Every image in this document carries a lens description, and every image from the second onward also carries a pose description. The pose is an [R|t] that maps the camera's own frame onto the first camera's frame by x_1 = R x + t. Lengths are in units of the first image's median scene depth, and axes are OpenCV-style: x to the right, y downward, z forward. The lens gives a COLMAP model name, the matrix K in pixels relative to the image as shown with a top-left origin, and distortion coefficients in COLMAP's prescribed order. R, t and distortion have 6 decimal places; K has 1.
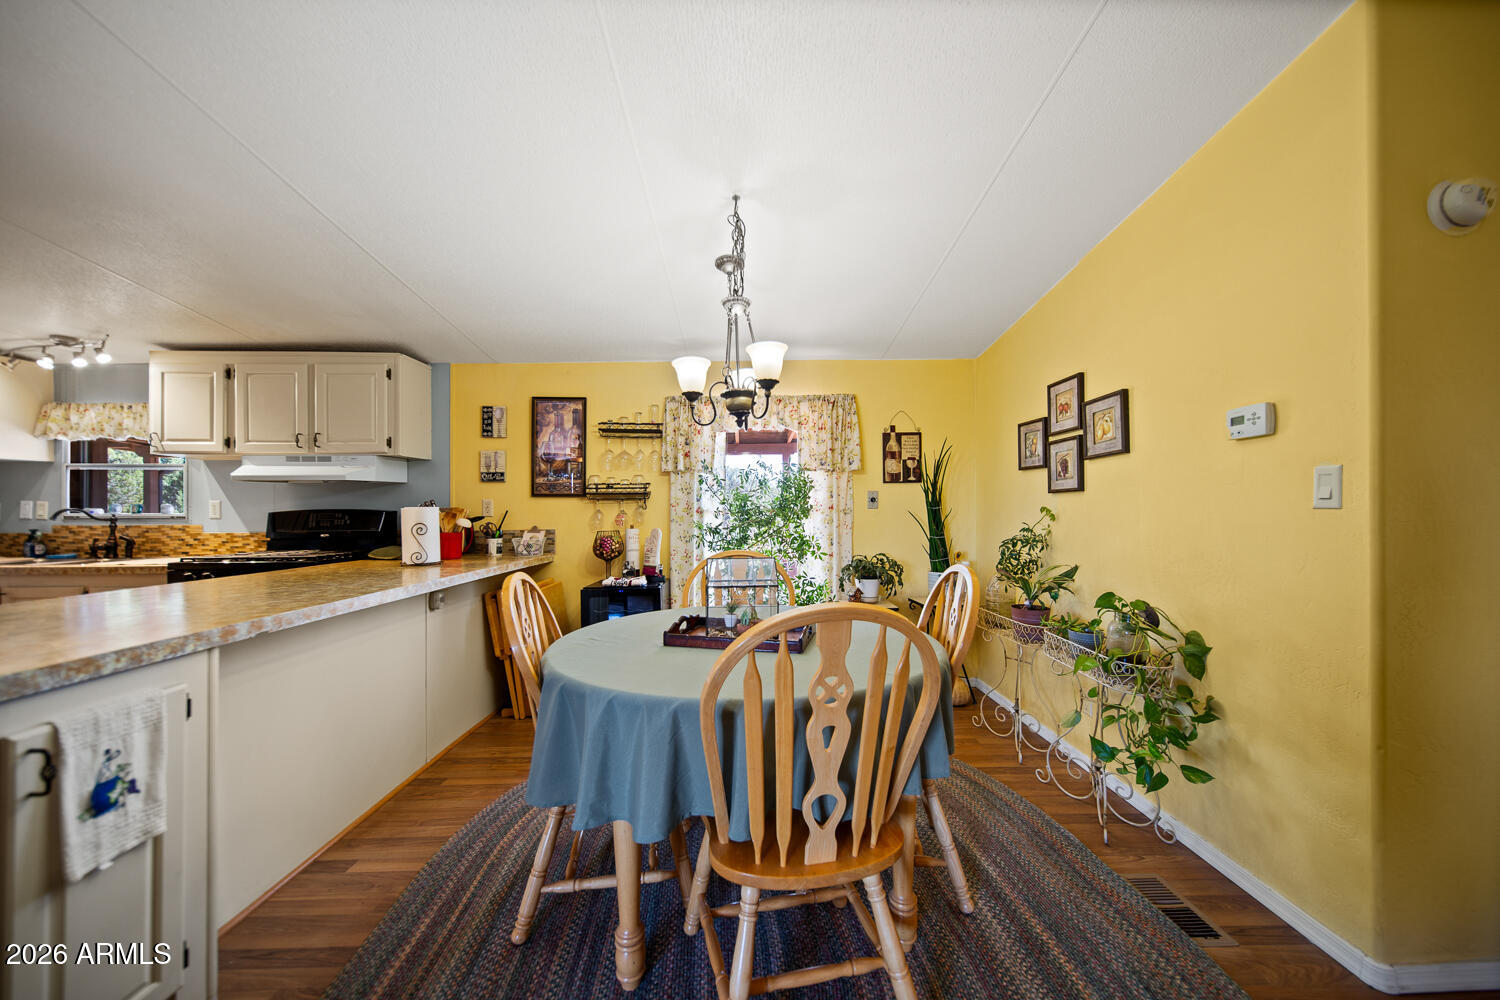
lens RADIAL K [[569.5, 0, 746.1], [0, 569.5, 501.6], [0, 0, 1]] dist [0.002713, 0.002555]
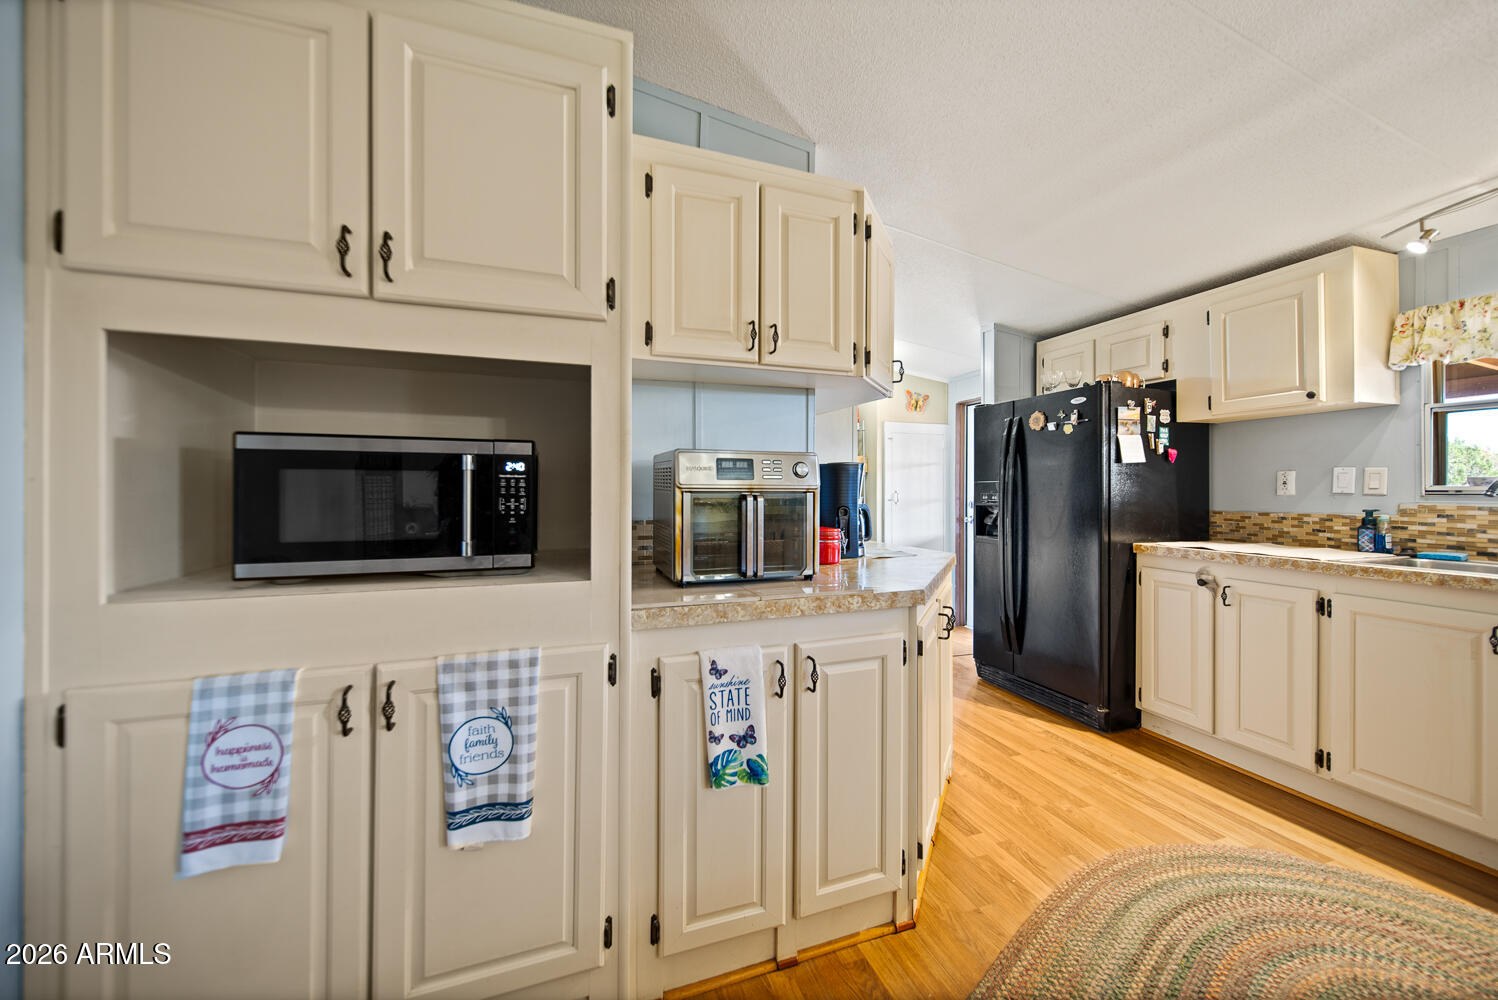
lens RADIAL K [[568.7, 0, 730.7], [0, 568.7, 484.8], [0, 0, 1]] dist [0.002713, 0.002555]
pose [[0.301316, -0.008667, -0.953485, -0.821810], [0.014924, 0.999879, -0.004372, 0.011671], [0.953408, -0.012912, 0.301408, 0.096244]]
